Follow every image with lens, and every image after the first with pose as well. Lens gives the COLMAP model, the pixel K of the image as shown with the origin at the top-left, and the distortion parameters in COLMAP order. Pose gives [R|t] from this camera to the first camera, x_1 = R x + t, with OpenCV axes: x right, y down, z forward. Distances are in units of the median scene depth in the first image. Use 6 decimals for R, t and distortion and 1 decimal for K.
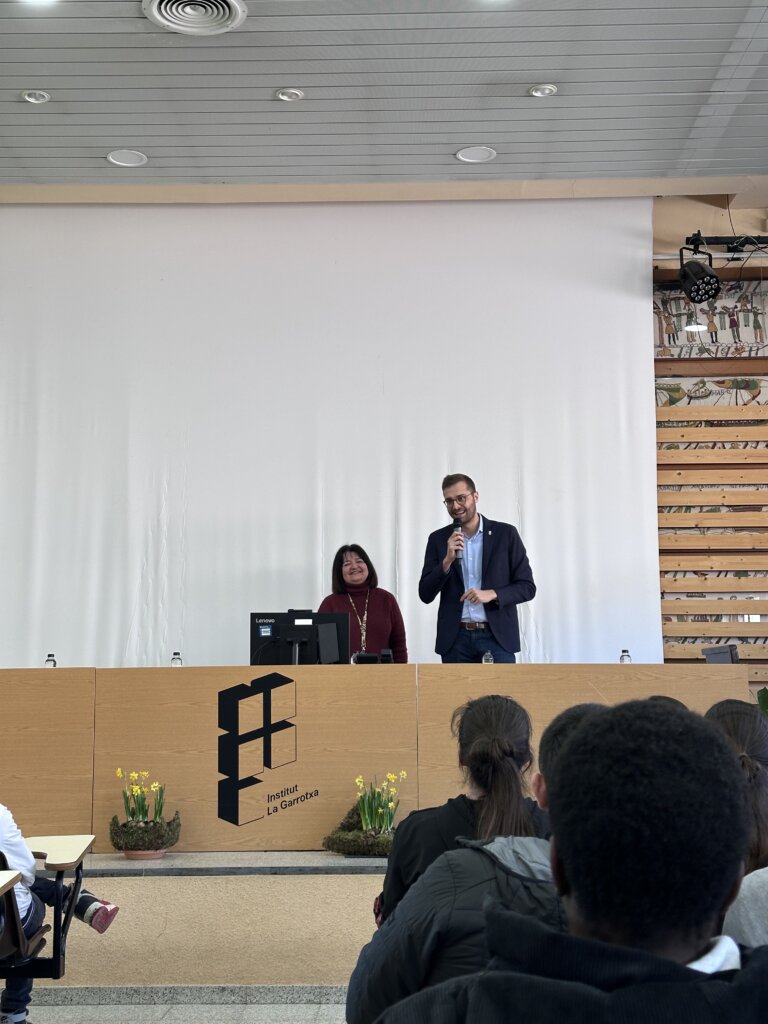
lens RADIAL K [[1441.0, 0, 377.0], [0, 1441.0, 516.5], [0, 0, 1]] dist [0.122194, 0.000000]
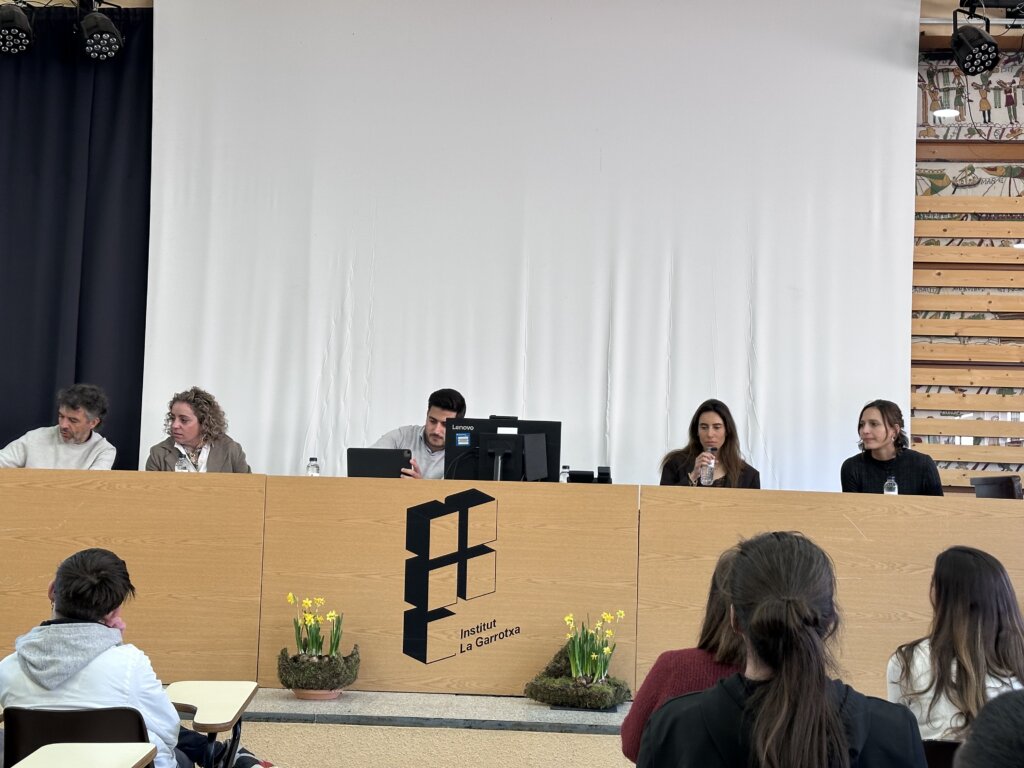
lens RADIAL K [[1441.0, 0, 505.5], [0, 1441.0, 392.5], [0, 0, 1]] dist [0.122194, 0.000000]
pose [[0.998751, 0.035235, -0.035436, -0.022583], [-0.033333, 0.998043, 0.052902, 0.005087], [0.037231, -0.051655, 0.997971, 0.144277]]
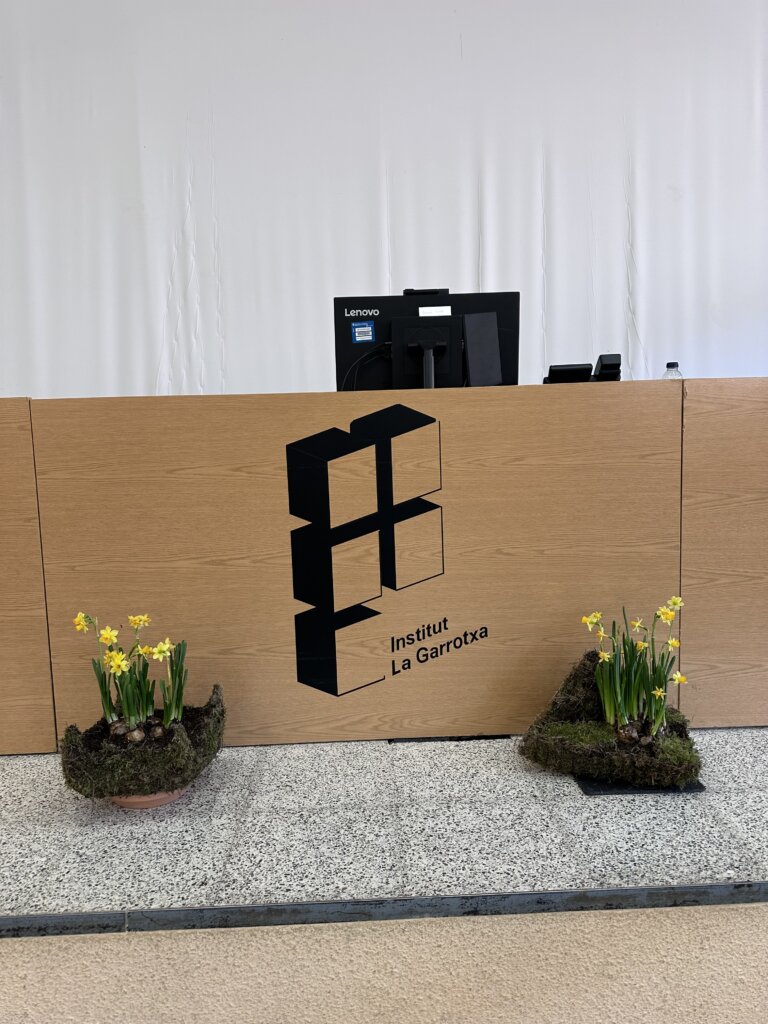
lens RADIAL K [[721.9, 0, 379.2], [0, 721.9, 520.8], [0, 0, 1]] dist [0.121347, -0.152463]
pose [[0.998243, -0.027693, 0.052390, -0.087903], [0.015183, 0.974102, 0.225598, 0.087270], [-0.057281, -0.224406, 0.972811, 0.718273]]
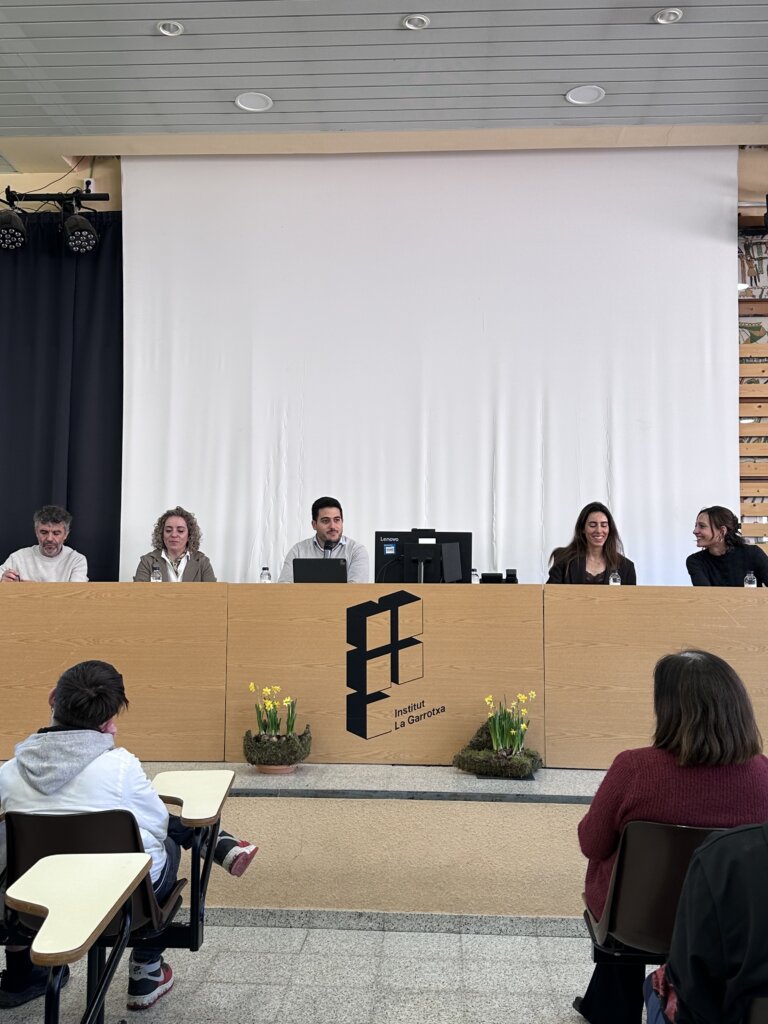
lens RADIAL K [[1029.9, 0, 371.4], [0, 1029.9, 508.9], [0, 0, 1]] dist [0.106754, 0.000000]
pose [[0.999206, 0.010858, -0.038335, -0.062710], [-0.009072, 0.998878, 0.046474, 0.016533], [0.038796, -0.046089, 0.998184, 0.266350]]
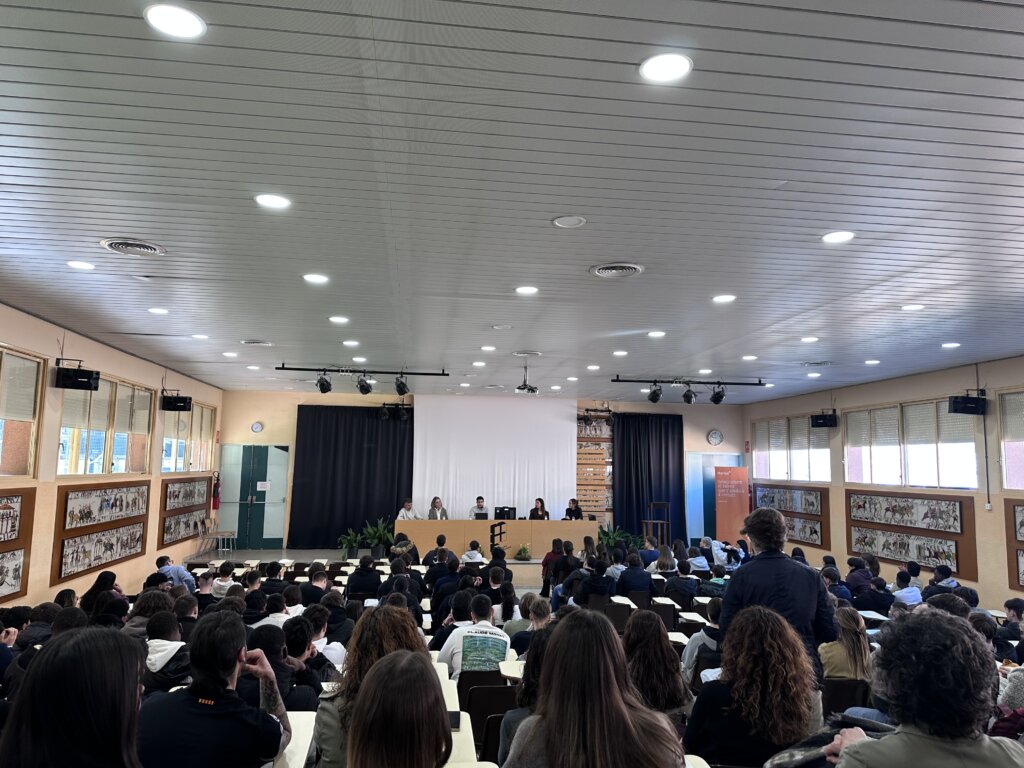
lens RADIAL K [[721.9, 0, 513.2], [0, 721.9, 385.2], [0, 0, 1]] dist [0.121347, -0.152463]
pose [[0.986873, 0.037454, 0.157096, -0.411619], [-0.040443, 0.999056, 0.015871, -0.366424], [-0.156353, -0.022016, 0.987456, -1.306525]]
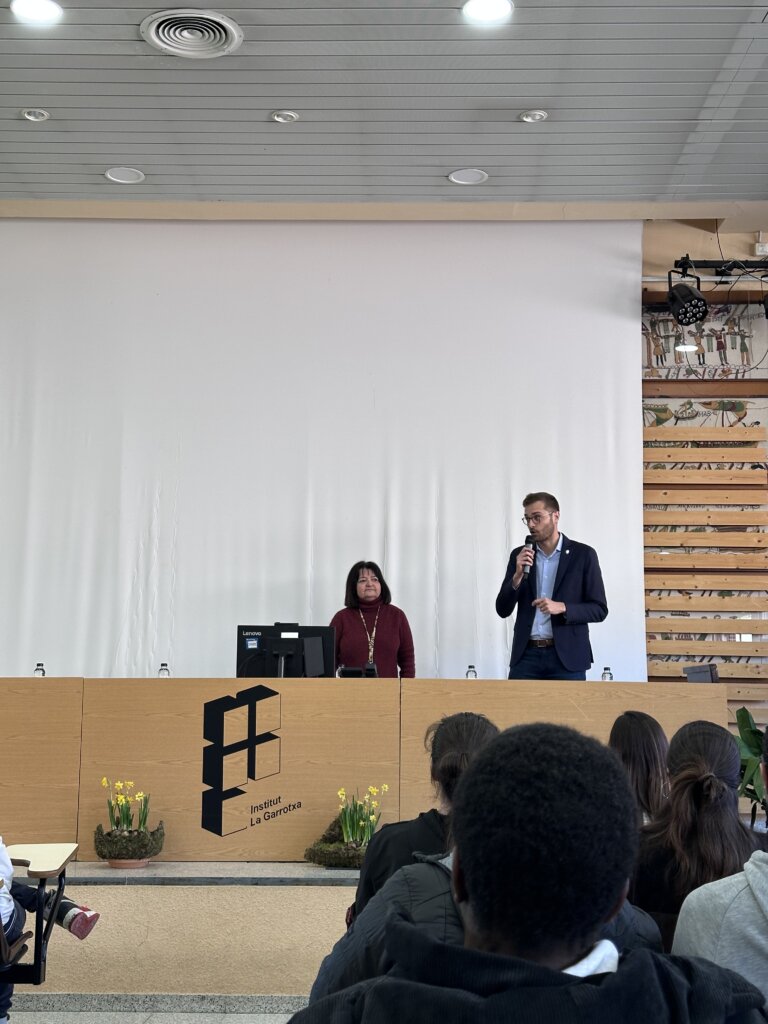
lens RADIAL K [[1441.0, 0, 371.6], [0, 1441.0, 510.3], [0, 0, 1]] dist [0.122194, 0.000000]
pose [[0.999890, 0.014763, -0.001502, 0.006790], [-0.014780, 0.999820, -0.011922, -0.003356], [0.001326, 0.011943, 0.999928, -0.014195]]
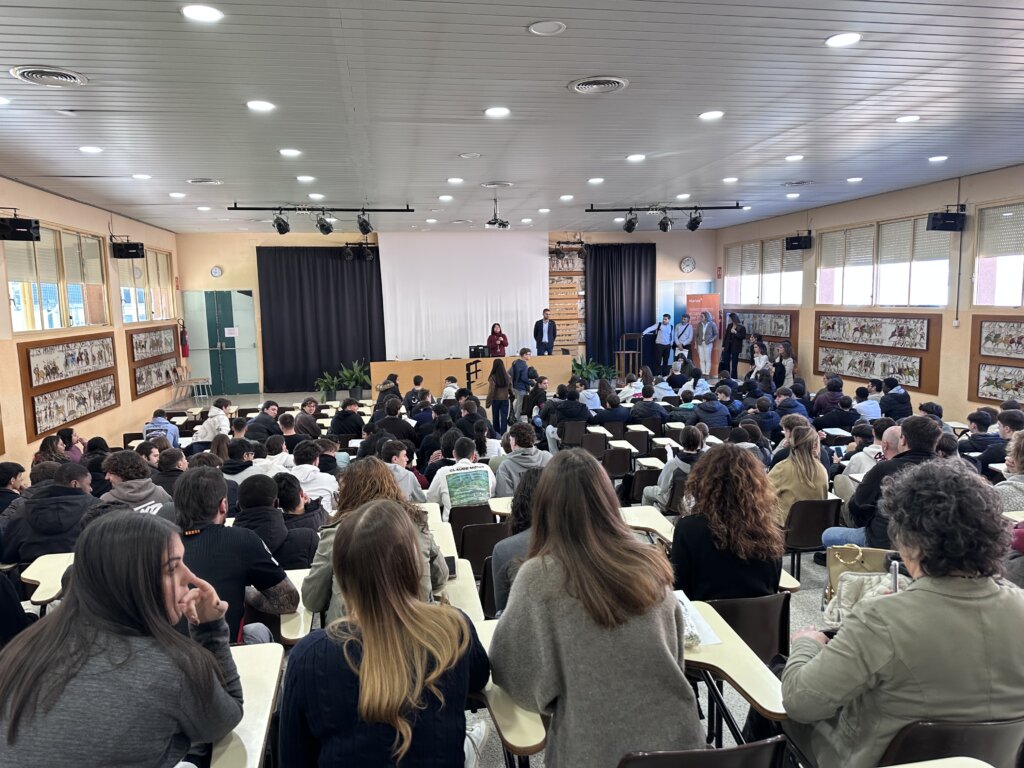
lens RADIAL K [[721.9, 0, 510.5], [0, 721.9, 393.2], [0, 0, 1]] dist [0.121347, -0.152463]
pose [[0.980025, -0.044341, 0.193869, -0.417095], [-0.005829, 0.968005, 0.250863, -0.372378], [-0.198789, -0.246982, 0.948411, -1.279449]]
